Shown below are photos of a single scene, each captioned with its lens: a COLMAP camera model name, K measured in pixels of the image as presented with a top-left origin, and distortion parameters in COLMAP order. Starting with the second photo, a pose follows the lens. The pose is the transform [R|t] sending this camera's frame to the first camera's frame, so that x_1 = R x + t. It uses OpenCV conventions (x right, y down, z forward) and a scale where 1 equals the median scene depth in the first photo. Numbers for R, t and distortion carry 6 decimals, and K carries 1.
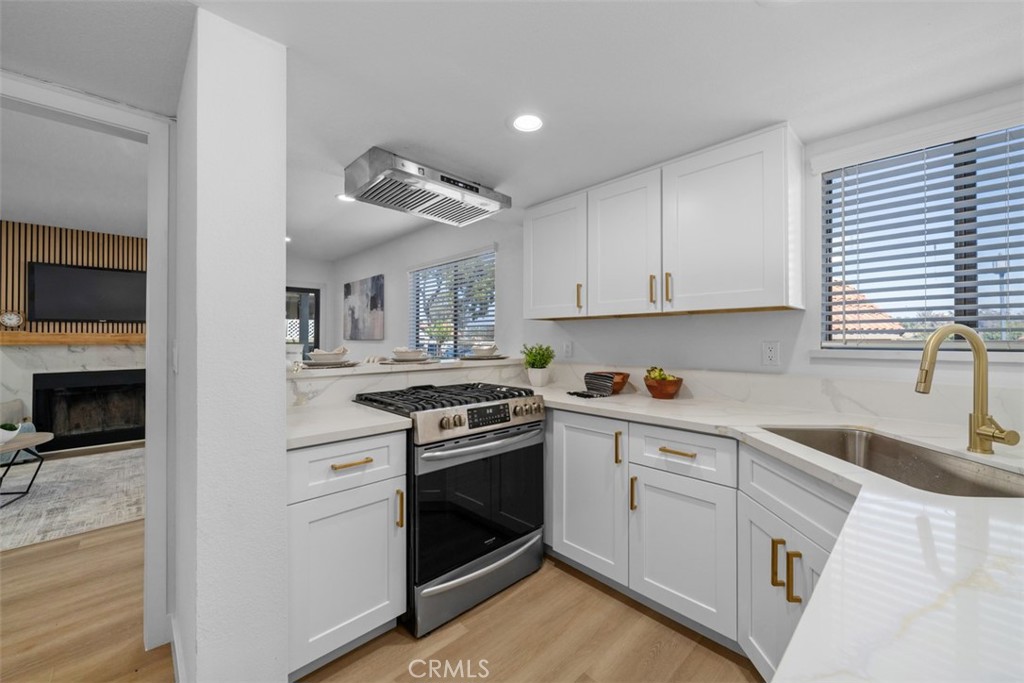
lens RADIAL K [[377.1, 0, 511.9], [0, 377.1, 333.7], [0, 0, 1]] dist [0.005820, -0.000446]
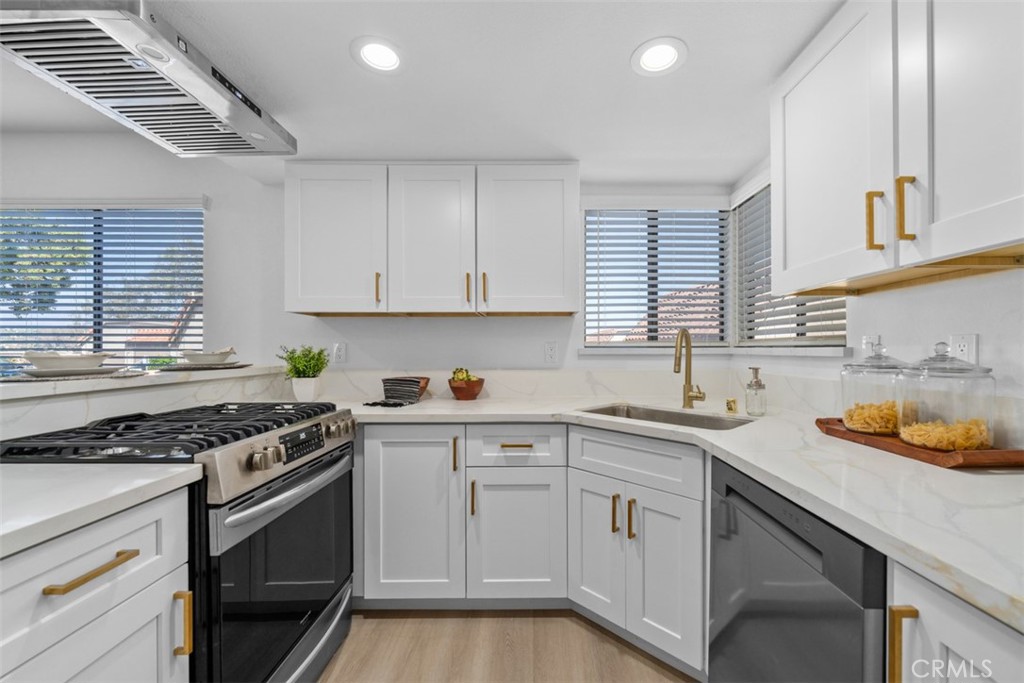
lens RADIAL K [[413.3, 0, 517.0], [0, 413.3, 345.7], [0, 0, 1]] dist [-0.001777, 0.000661]
pose [[0.705829, 0.004552, 0.708367, -0.329013], [-0.009643, 0.999948, 0.003182, 0.031199], [-0.708316, -0.009076, 0.705837, 0.176938]]
